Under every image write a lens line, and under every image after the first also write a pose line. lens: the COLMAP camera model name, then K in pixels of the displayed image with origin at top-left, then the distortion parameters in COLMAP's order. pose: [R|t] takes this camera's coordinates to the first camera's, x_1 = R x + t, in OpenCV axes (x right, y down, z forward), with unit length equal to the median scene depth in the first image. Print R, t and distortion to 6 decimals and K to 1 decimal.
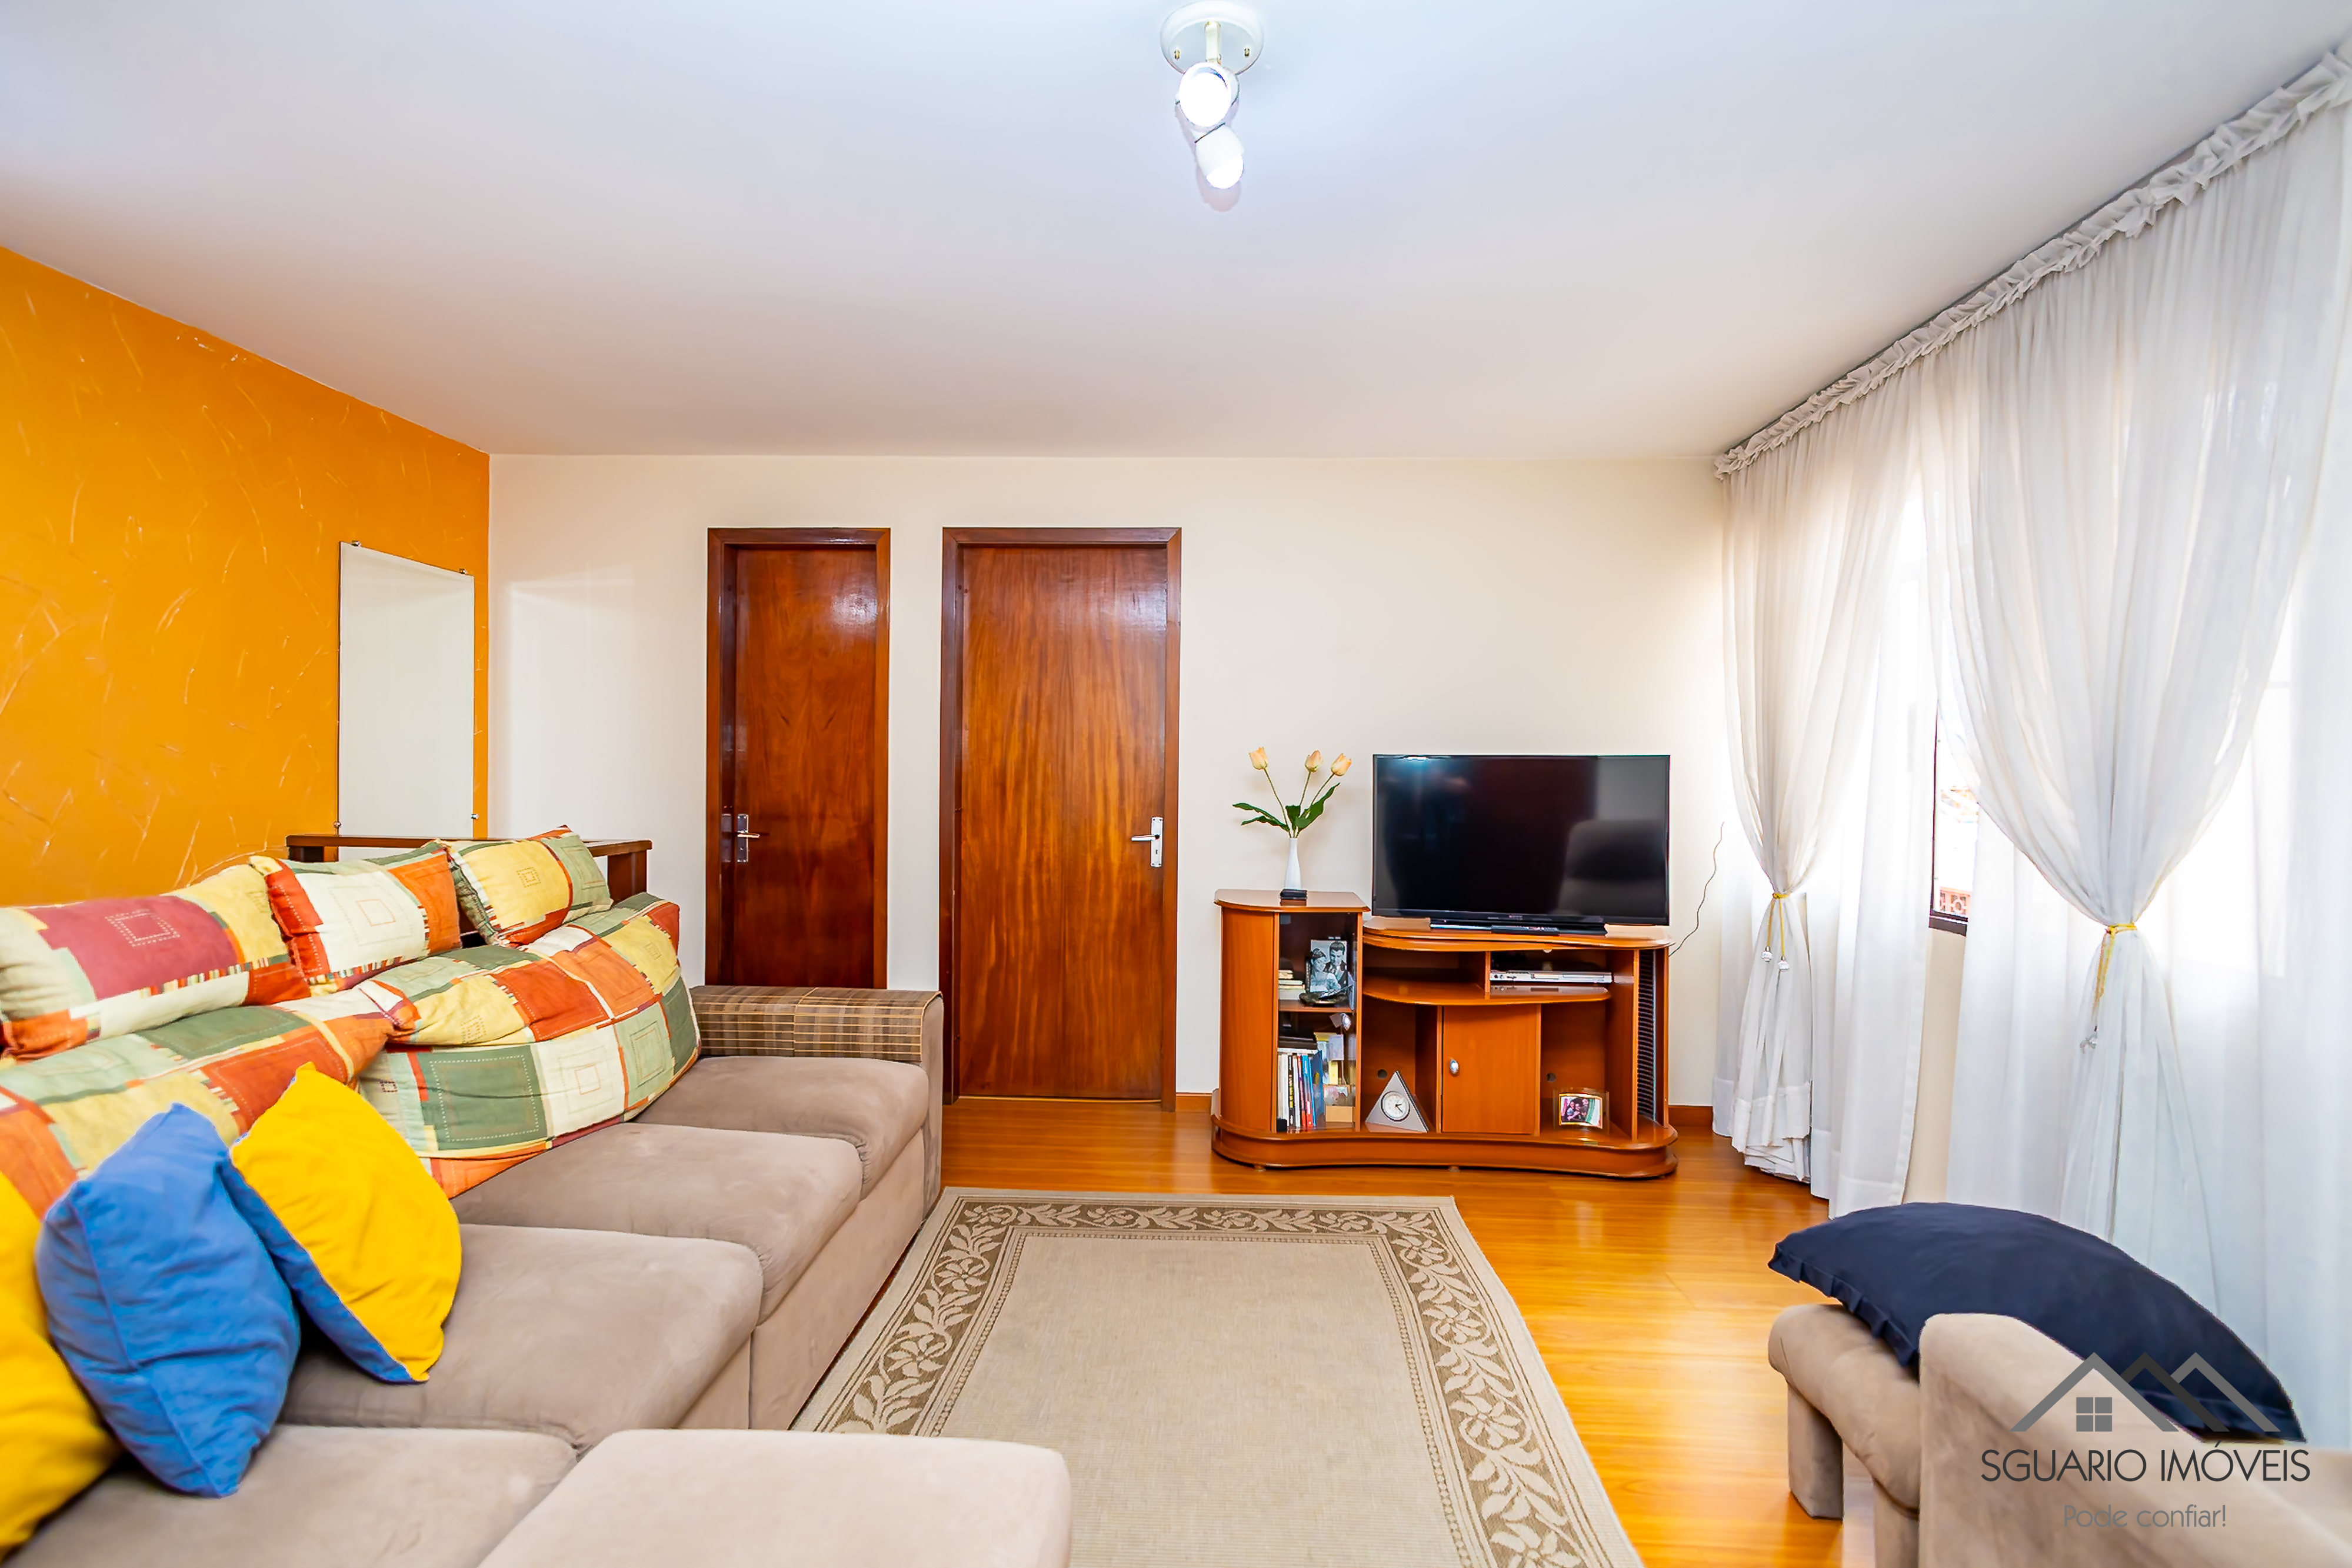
lens RADIAL K [[1081.3, 0, 1168.3], [0, 1081.3, 784.3], [0, 0, 1]] dist [0.010175, -0.003216]
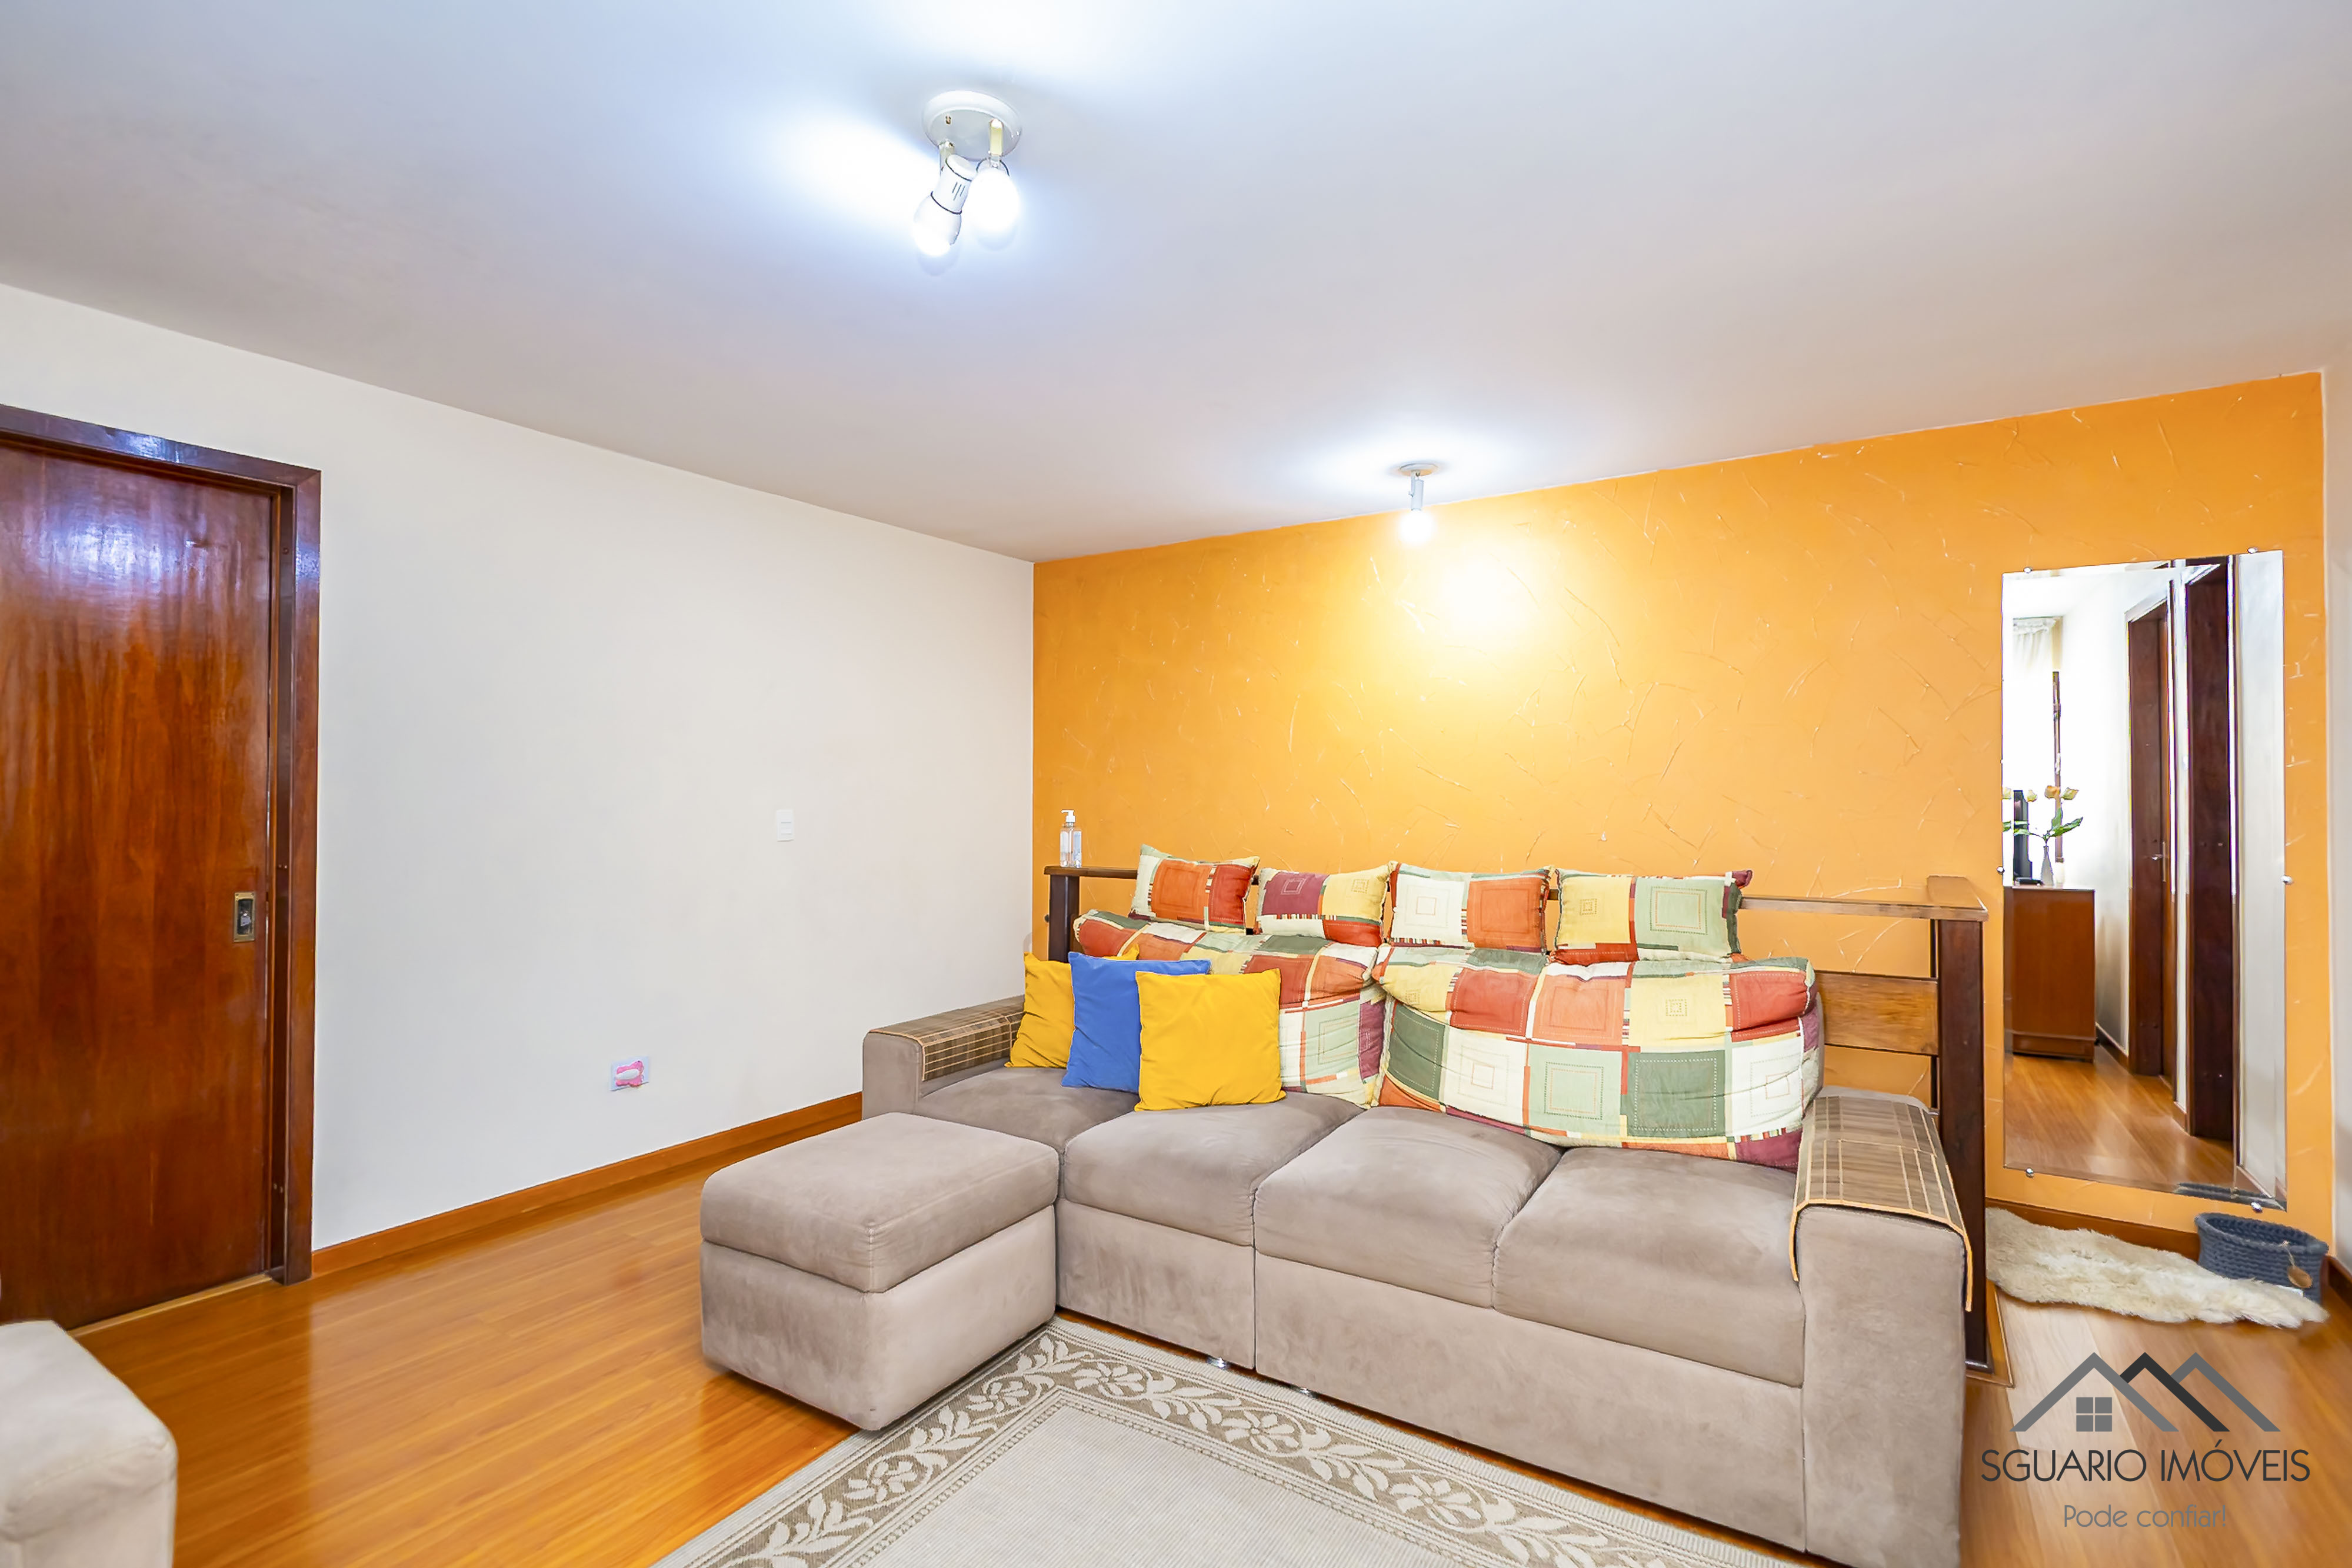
lens RADIAL K [[1081.3, 0, 1155.2], [0, 1081.3, 778.4], [0, 0, 1]] dist [0.010175, -0.003216]
pose [[-0.508925, -0.032140, -0.860211, 0.461164], [-0.021301, 0.999467, -0.024741, -0.006726], [0.860547, 0.005732, -0.509338, 0.913115]]
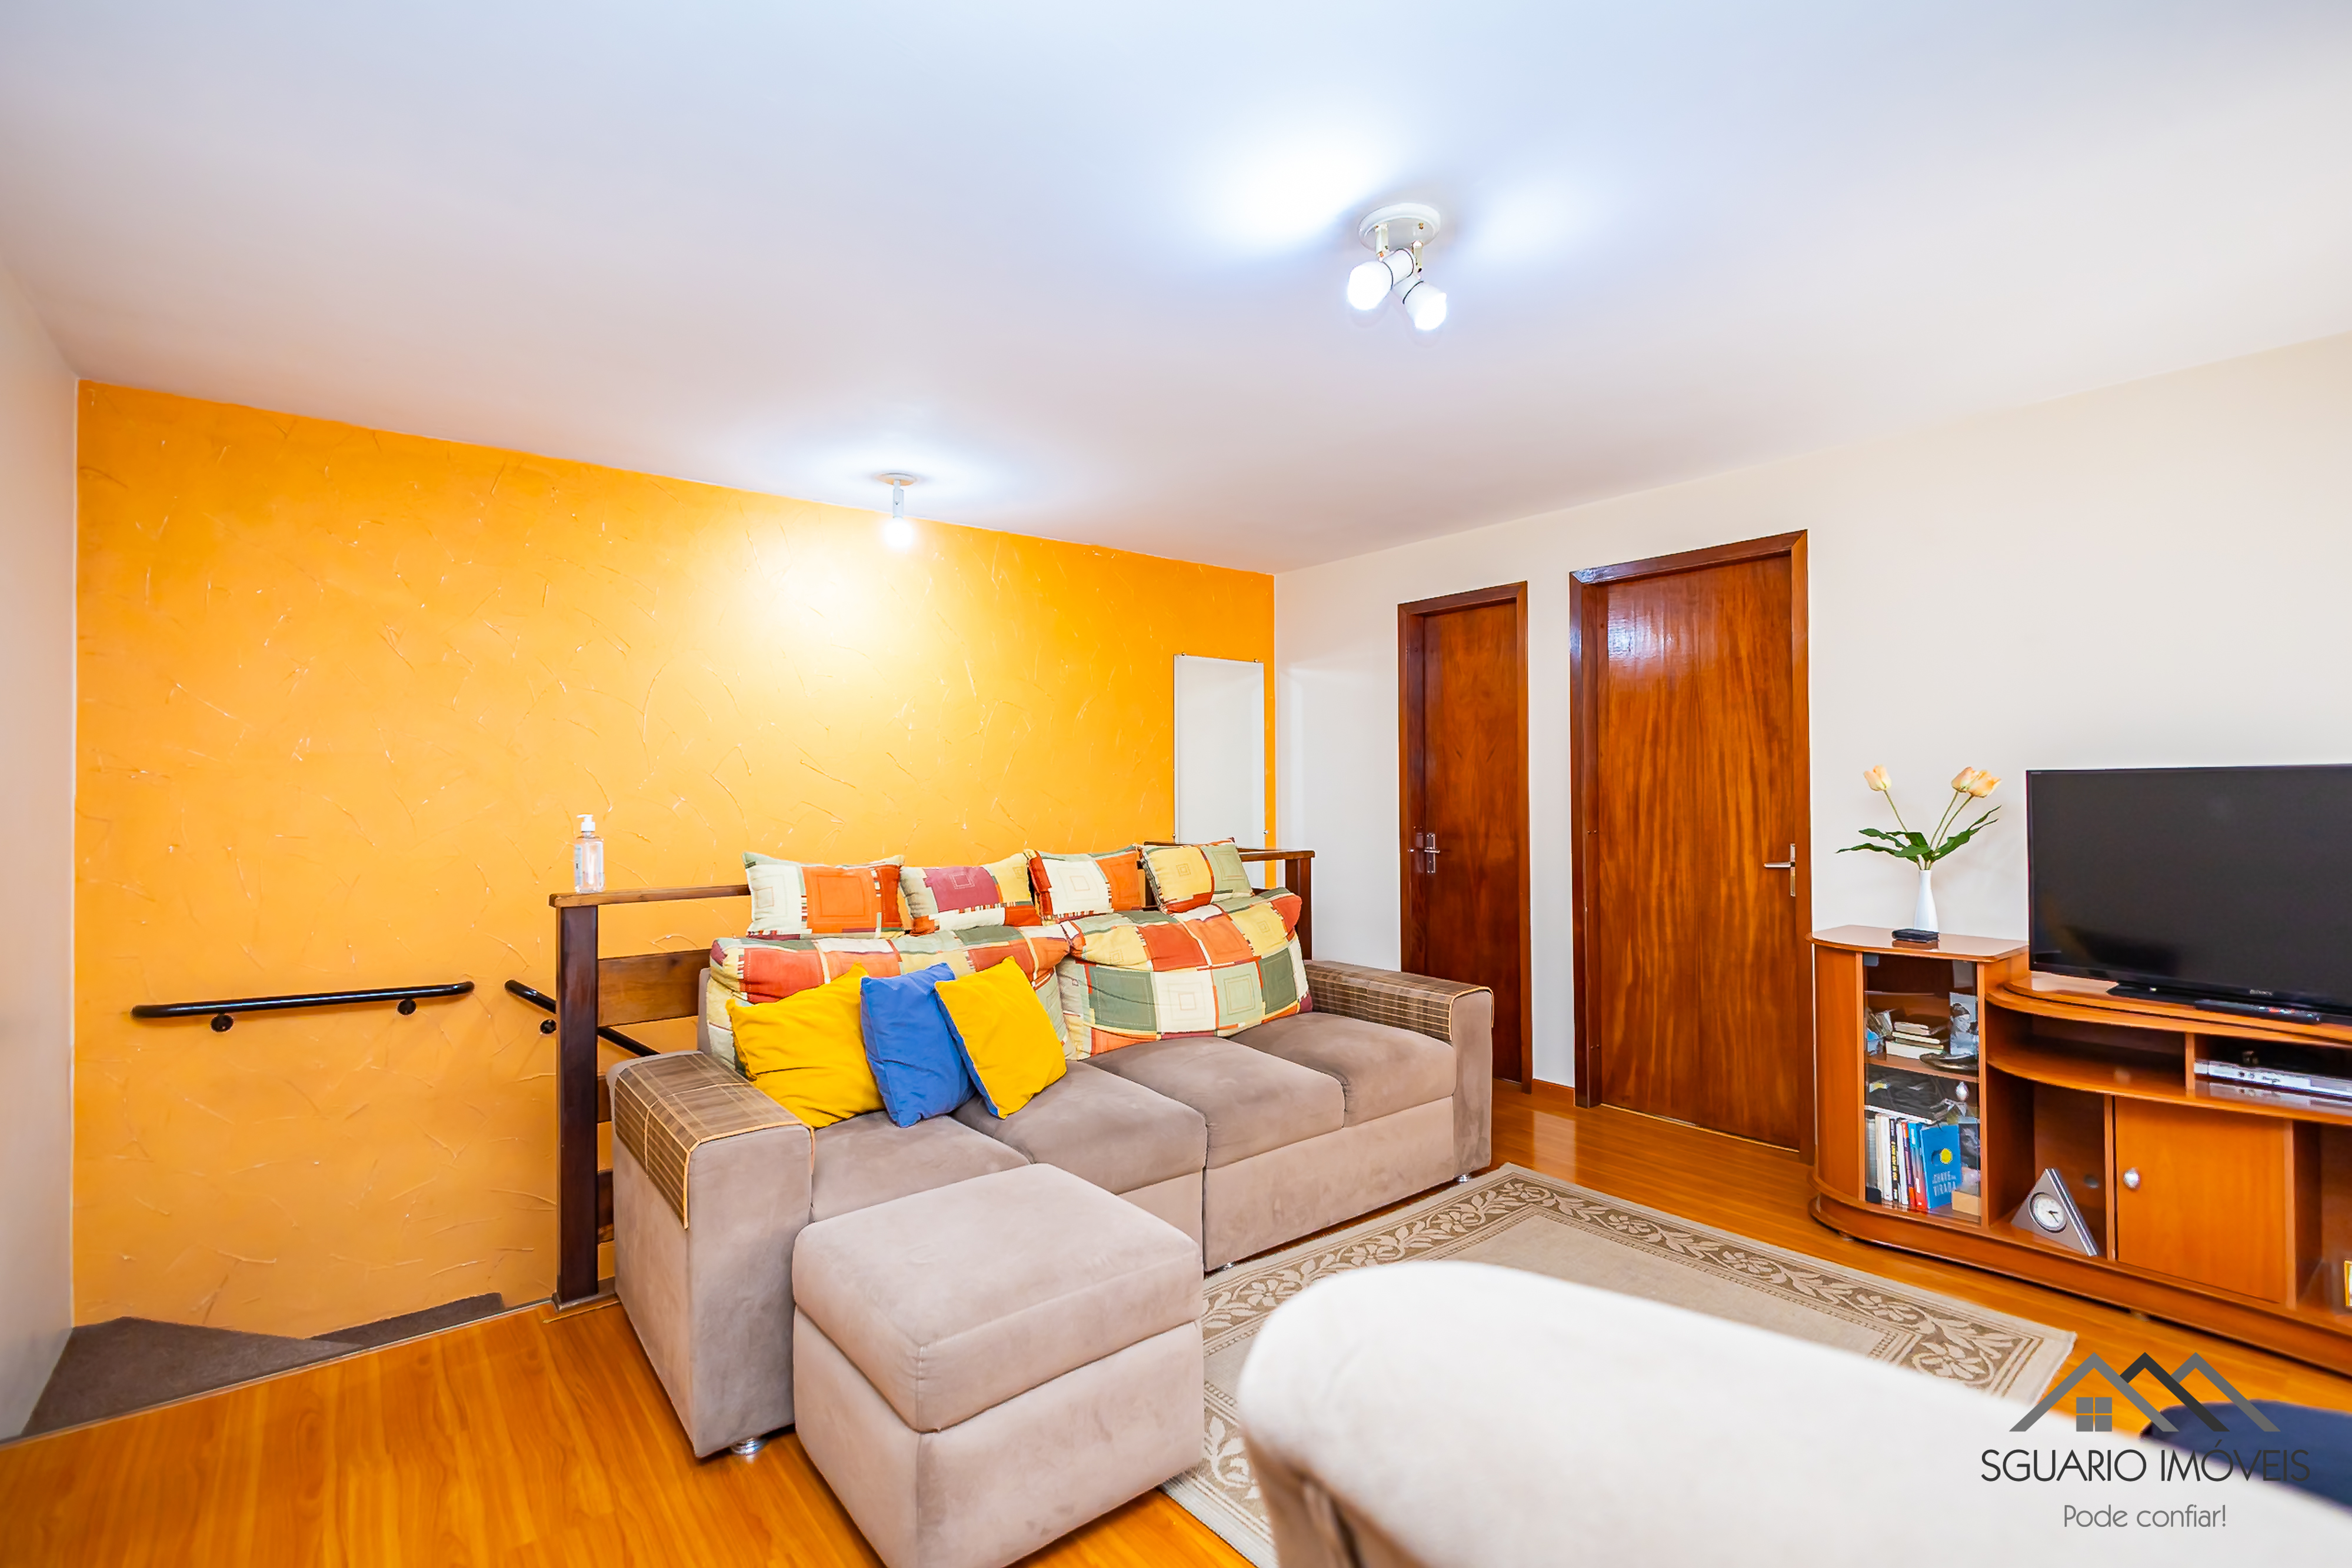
lens RADIAL K [[1081.3, 0, 1162.7], [0, 1081.3, 778.6], [0, 0, 1]] dist [0.010175, -0.003216]
pose [[0.647447, -0.023499, -0.761748, 0.441065], [0.004001, 0.999616, -0.027436, -0.001926], [0.762100, 0.014716, 0.647292, -0.019297]]
